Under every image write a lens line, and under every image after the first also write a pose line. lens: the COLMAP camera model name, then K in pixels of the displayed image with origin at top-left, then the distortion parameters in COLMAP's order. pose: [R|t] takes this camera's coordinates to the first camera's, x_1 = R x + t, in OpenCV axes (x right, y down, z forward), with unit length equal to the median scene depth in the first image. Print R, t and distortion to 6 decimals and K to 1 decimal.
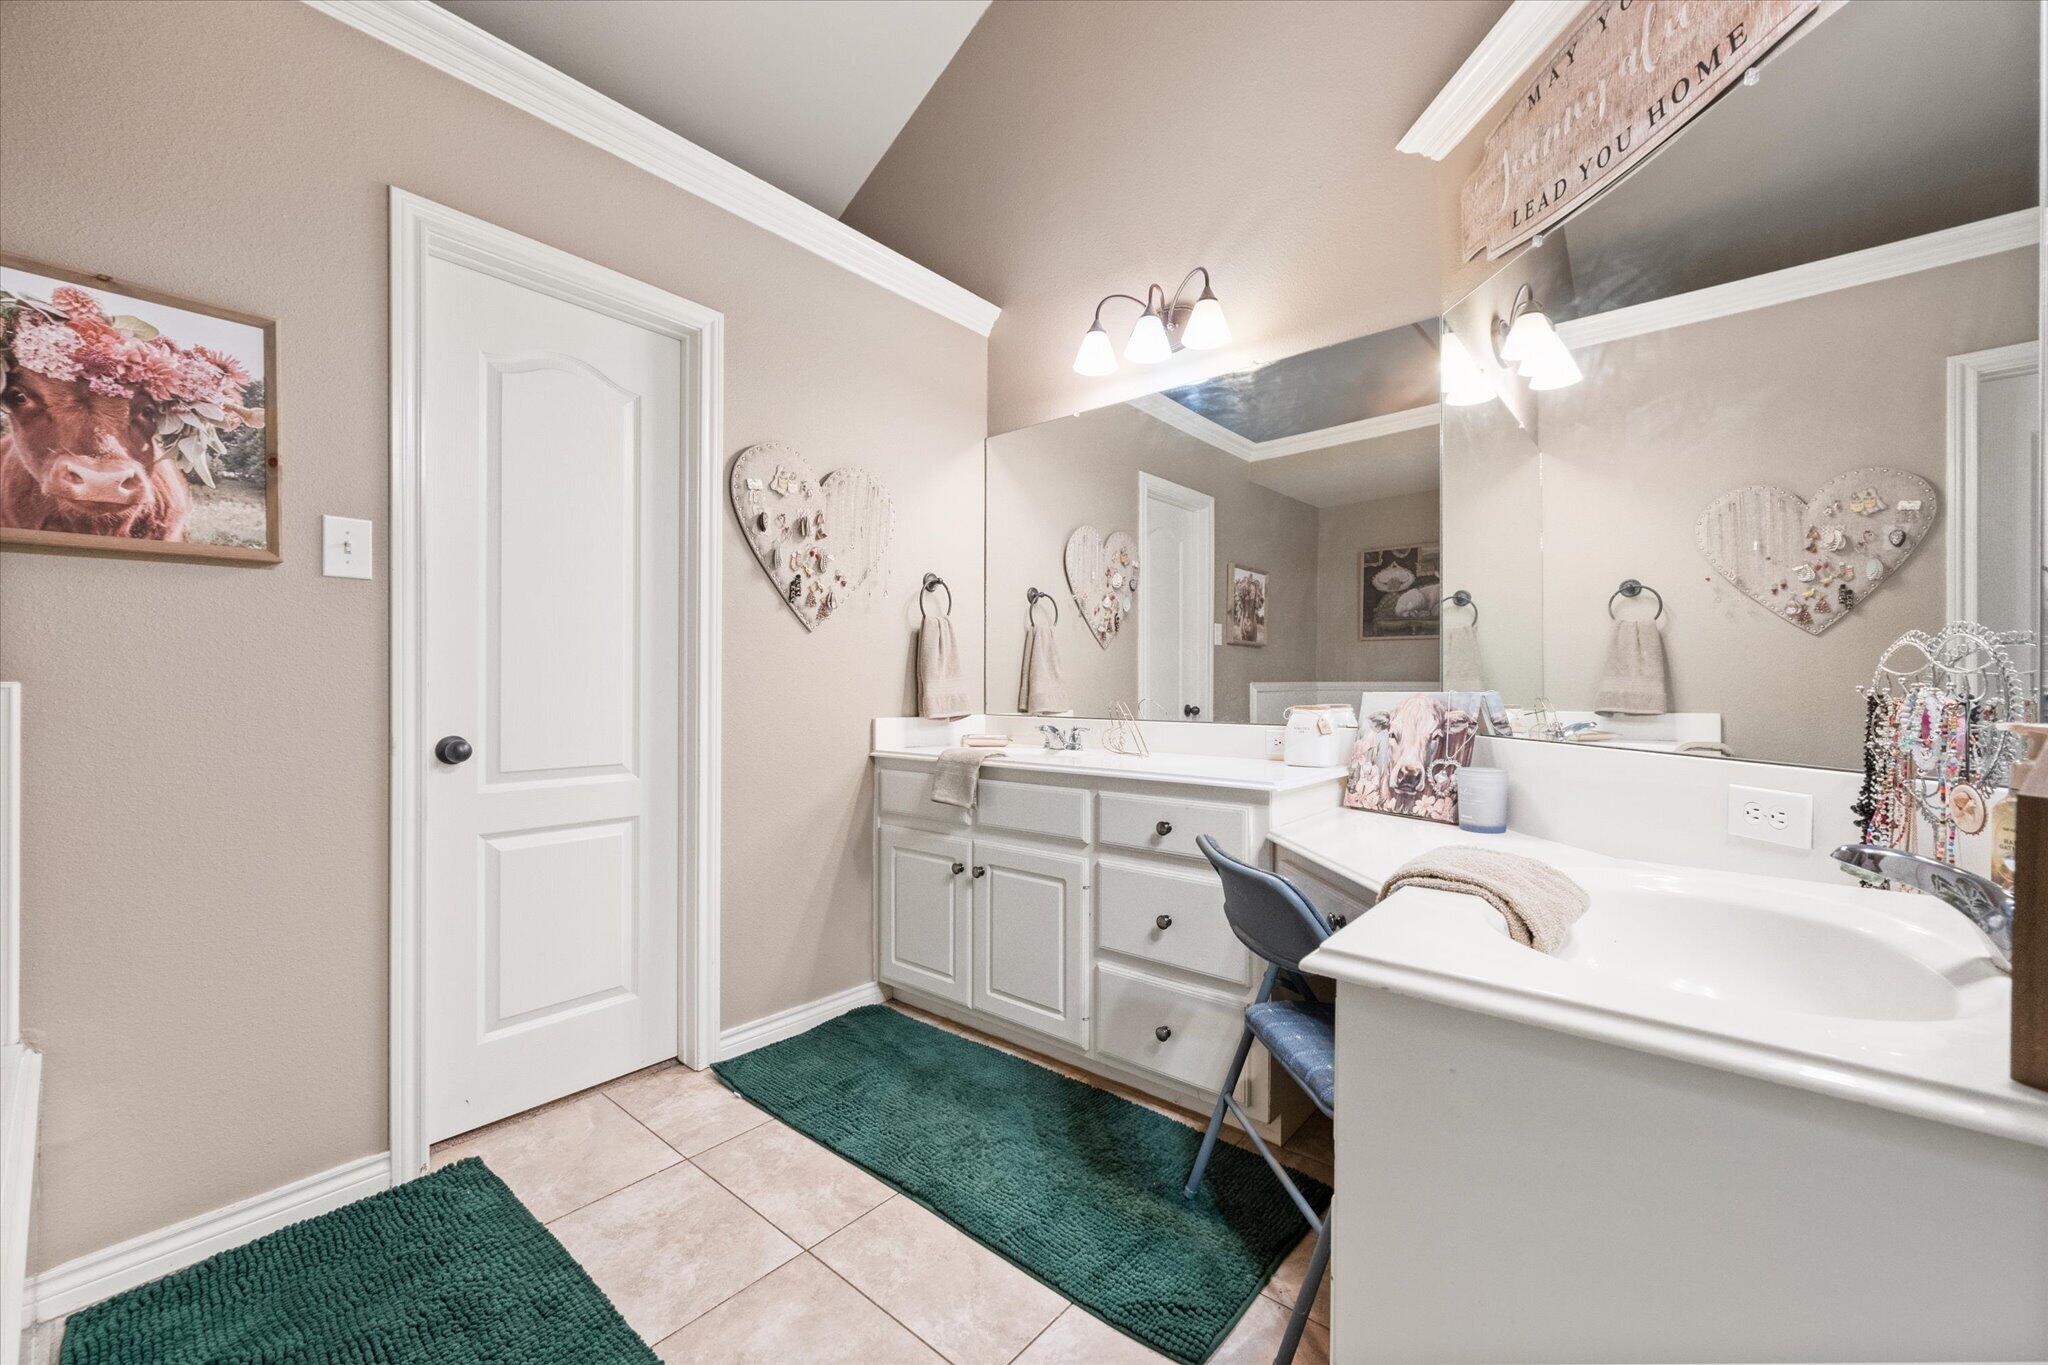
lens RADIAL K [[807.1, 0, 975.6], [0, 807.1, 688.4], [0, 0, 1]] dist [-0.000021, 0.001035]
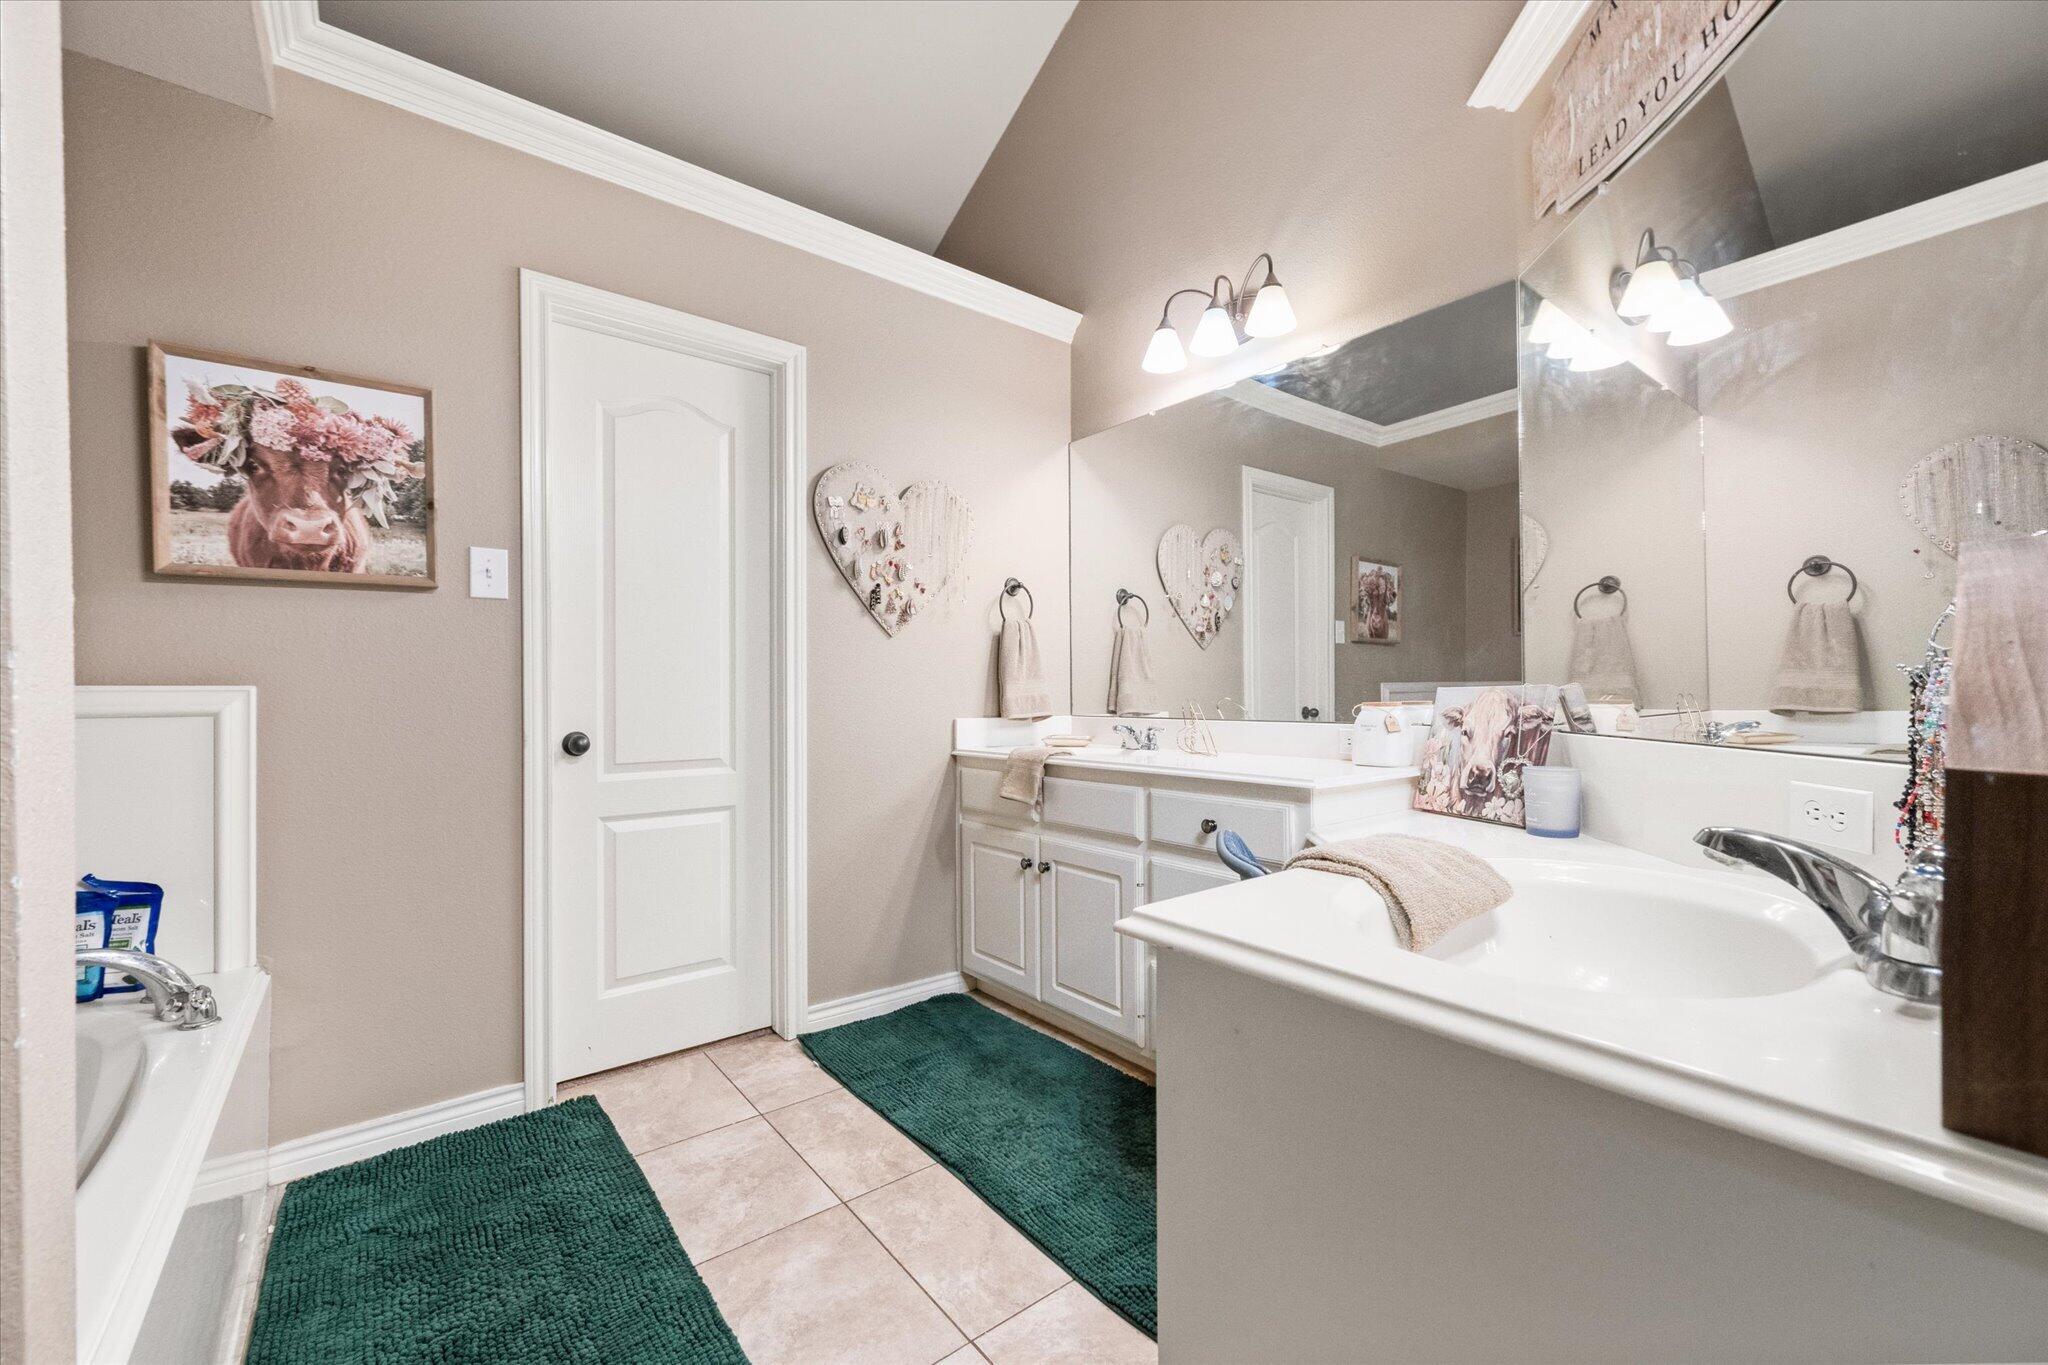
lens RADIAL K [[807.1, 0, 971.7], [0, 807.1, 691.5], [0, 0, 1]] dist [-0.000021, 0.001035]
pose [[0.980003, -0.008221, -0.198811, 0.147307], [0.007133, 0.999955, -0.006185, 0.012606], [0.198853, 0.004643, 0.980018, -0.028022]]
